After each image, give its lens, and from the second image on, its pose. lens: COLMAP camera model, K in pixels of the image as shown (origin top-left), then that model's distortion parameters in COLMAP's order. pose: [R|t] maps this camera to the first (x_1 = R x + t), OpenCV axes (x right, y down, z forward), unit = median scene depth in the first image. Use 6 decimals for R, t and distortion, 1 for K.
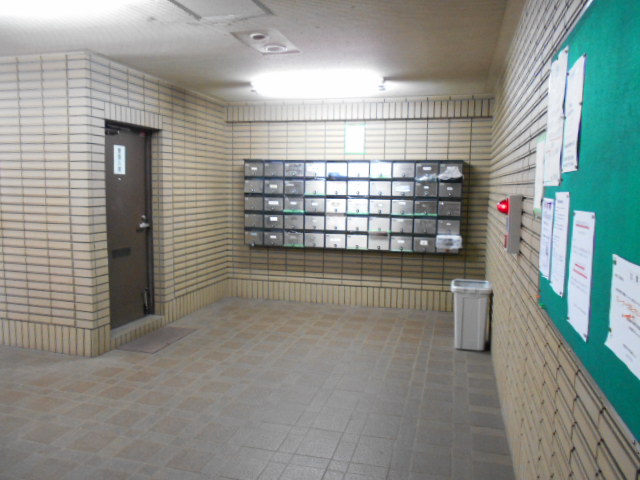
lens RADIAL K [[505.0, 0, 319.3], [0, 505.0, 235.4], [0, 0, 1]] dist [-0.012124, 0.000806]
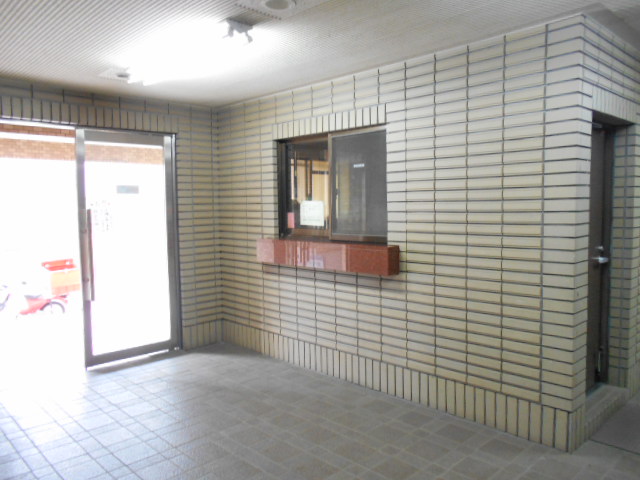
lens RADIAL K [[505.0, 0, 320.3], [0, 505.0, 241.8], [0, 0, 1]] dist [-0.012124, 0.000806]
pose [[0.859676, -0.001781, -0.510837, -0.387340], [-0.010581, 0.999717, -0.021292, -0.030991], [0.510731, 0.023709, 0.859414, 0.216233]]
